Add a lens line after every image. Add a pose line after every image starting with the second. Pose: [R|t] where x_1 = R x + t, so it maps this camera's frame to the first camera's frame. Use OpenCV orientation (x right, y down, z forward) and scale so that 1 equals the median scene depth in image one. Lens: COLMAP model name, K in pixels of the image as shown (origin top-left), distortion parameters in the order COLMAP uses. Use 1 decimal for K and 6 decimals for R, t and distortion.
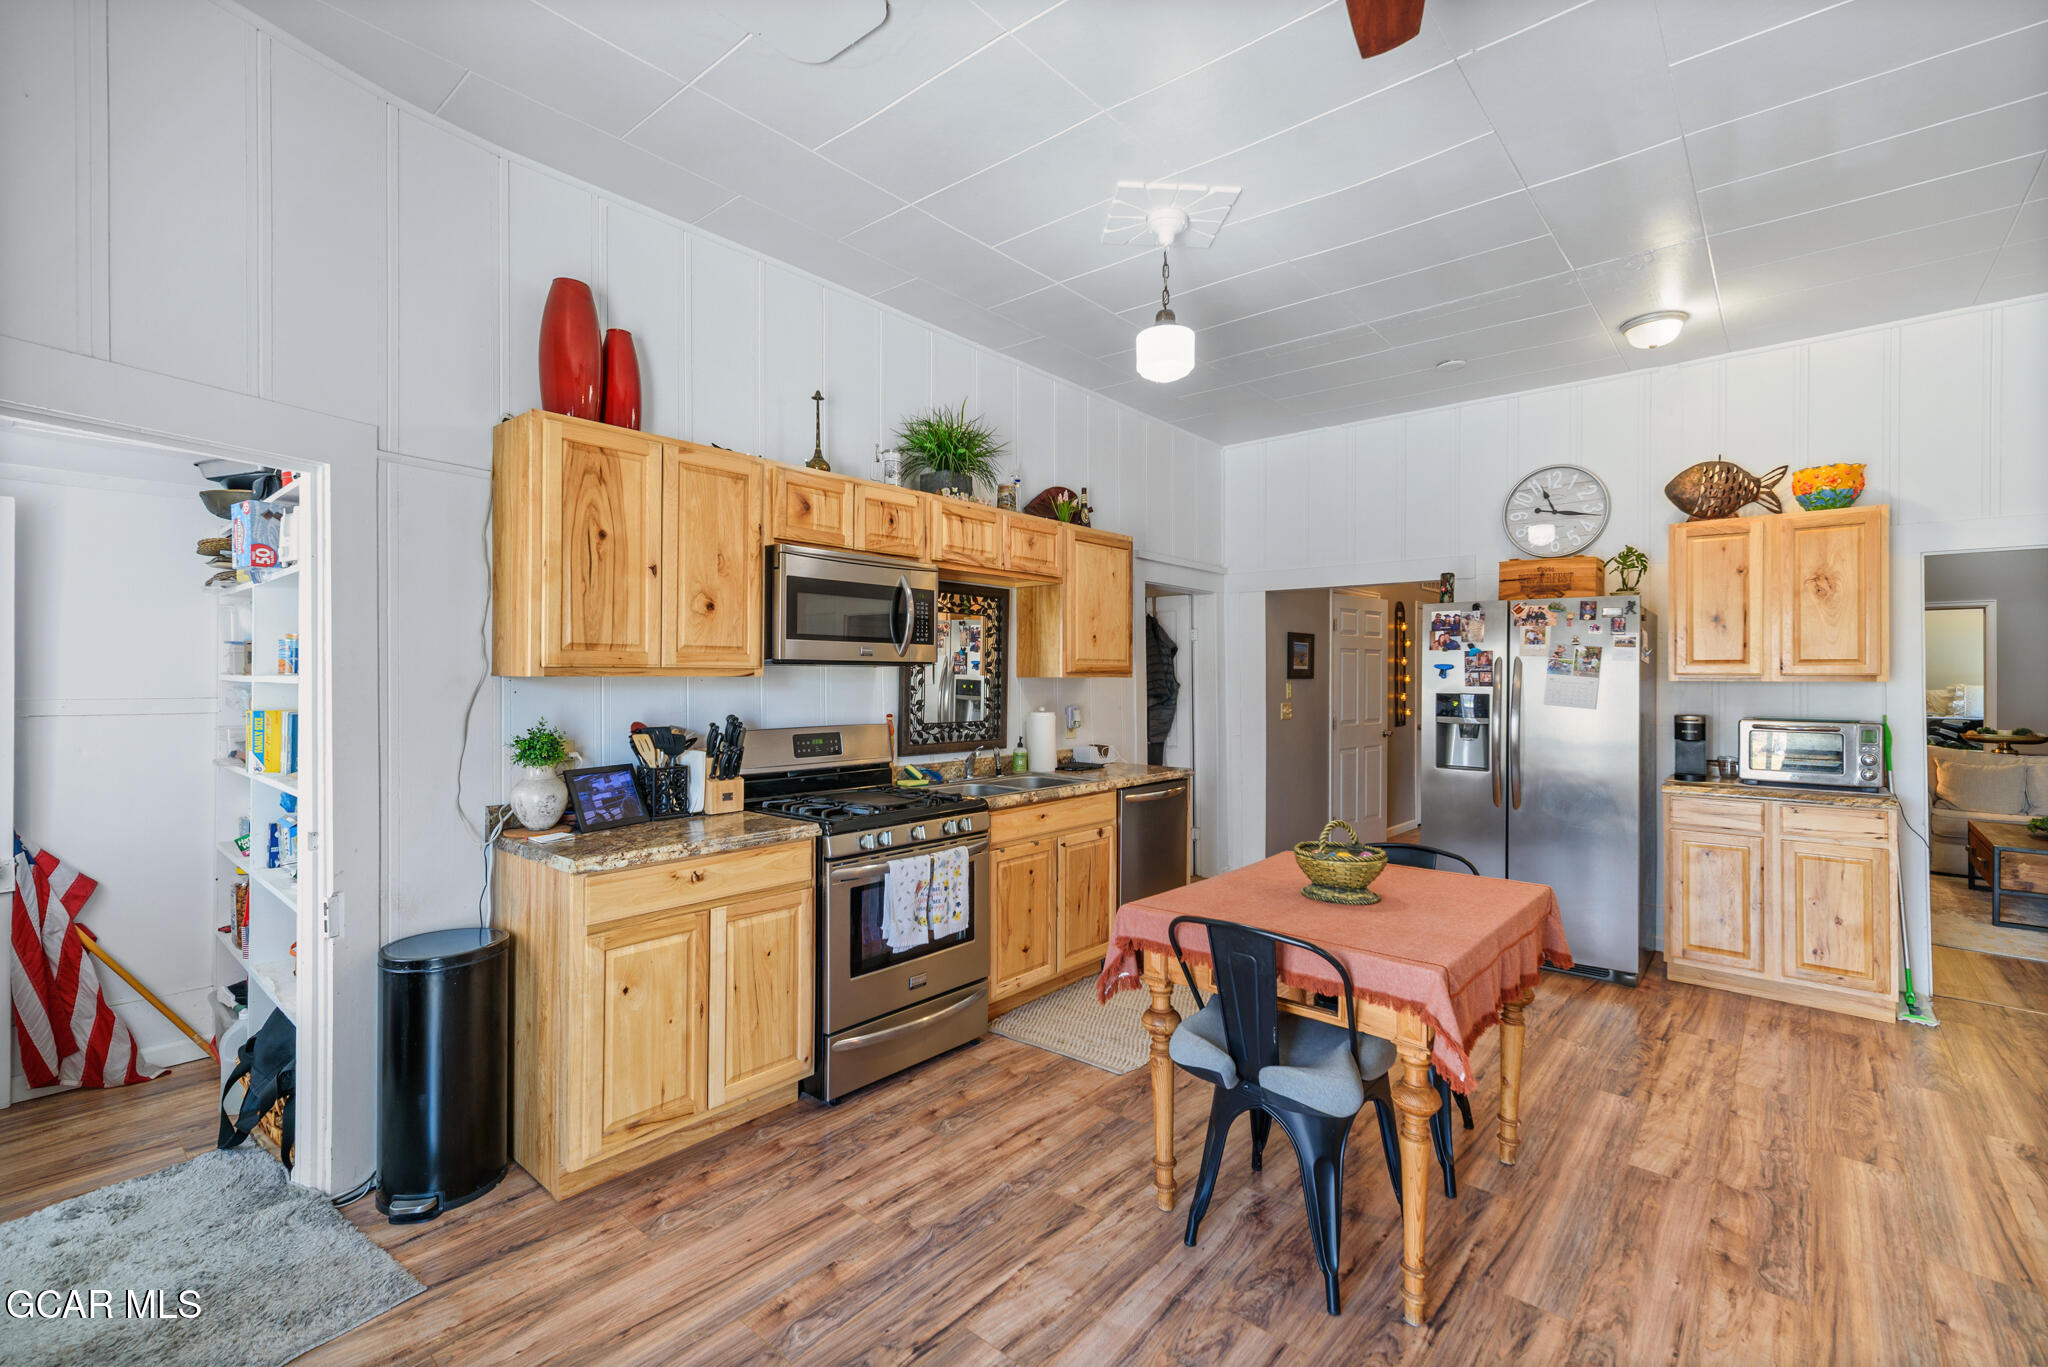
lens RADIAL K [[889.1, 0, 1024.0], [0, 889.1, 683.5], [0, 0, 1]] dist [0.009386, 0.000081]
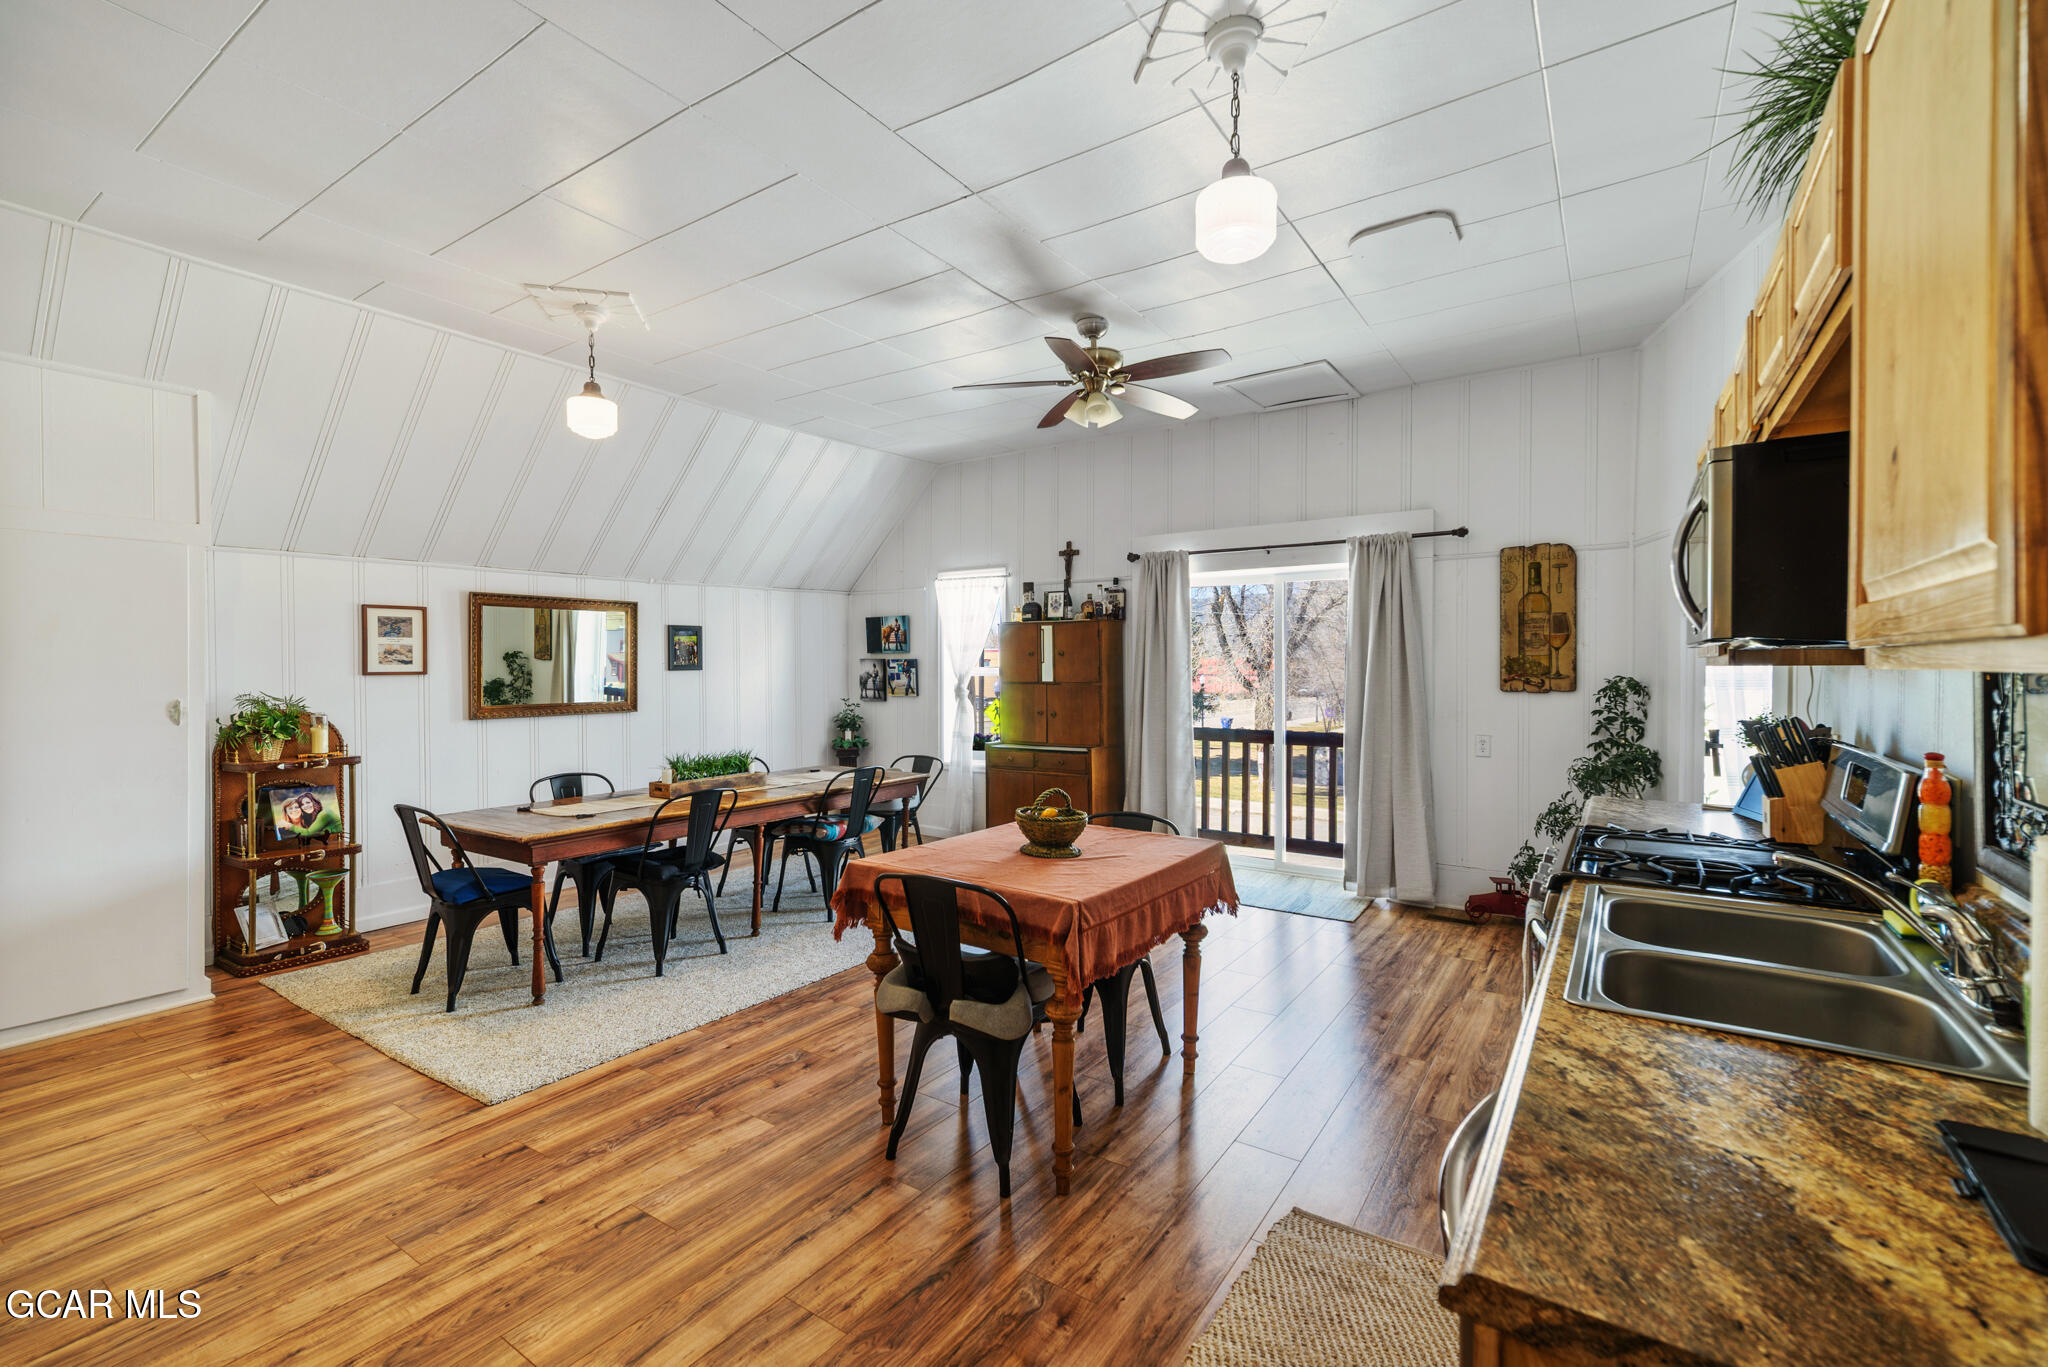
lens RADIAL K [[889.1, 0, 1024.0], [0, 889.1, 683.5], [0, 0, 1]] dist [0.009386, 0.000081]
pose [[-0.992651, 0.000824, -0.121014, 0.483124], [-0.002185, 0.999692, 0.024729, -0.011868], [0.120997, 0.024811, -0.992343, 1.953622]]
